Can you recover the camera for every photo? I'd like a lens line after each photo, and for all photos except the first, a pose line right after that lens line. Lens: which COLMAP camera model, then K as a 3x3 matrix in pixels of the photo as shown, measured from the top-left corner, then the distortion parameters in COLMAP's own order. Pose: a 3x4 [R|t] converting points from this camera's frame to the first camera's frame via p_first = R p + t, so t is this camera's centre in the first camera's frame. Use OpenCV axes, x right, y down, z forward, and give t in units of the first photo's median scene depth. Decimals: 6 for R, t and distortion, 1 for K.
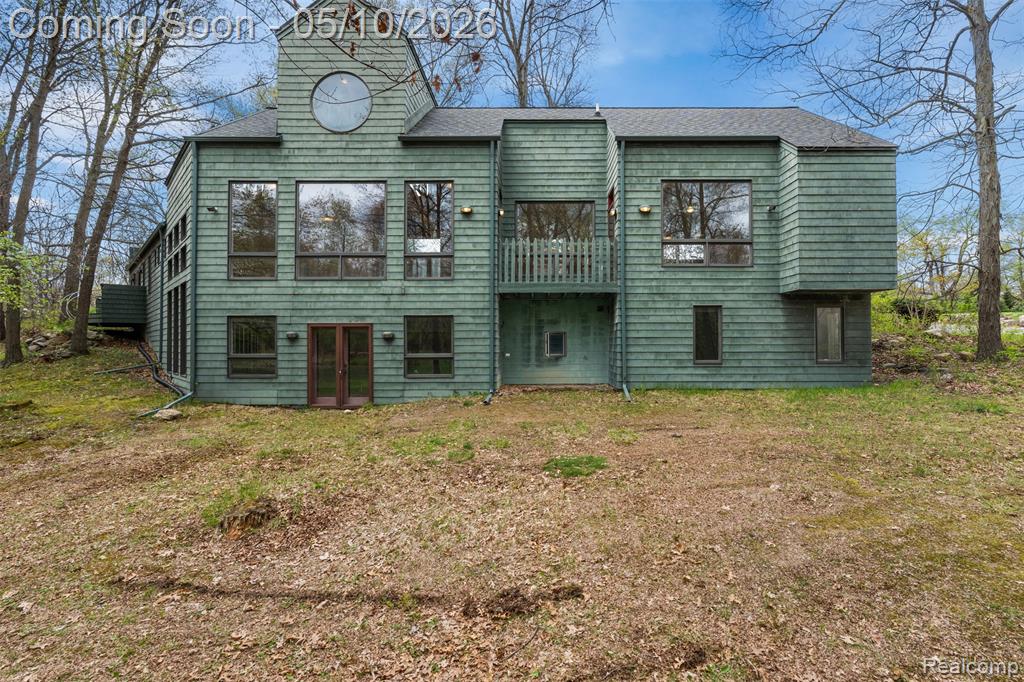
lens RADIAL K [[455.3, 0, 514.8], [0, 455.3, 343.4], [0, 0, 1]] dist [-0.002129, -0.000156]
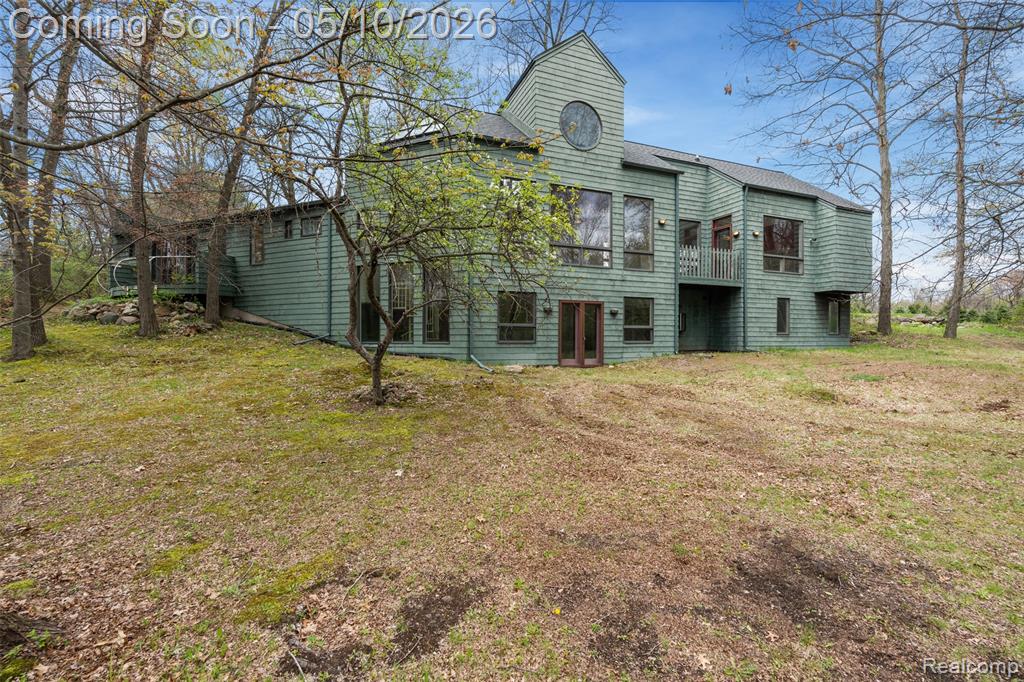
lens RADIAL K [[455.3, 0, 514.8], [0, 455.3, 343.4], [0, 0, 1]] dist [-0.002129, -0.000156]
pose [[0.924783, 0.000622, 0.380496, -1.041240], [-0.004961, 0.999933, 0.010423, 0.063298], [-0.380464, -0.011527, 0.924724, -0.109083]]
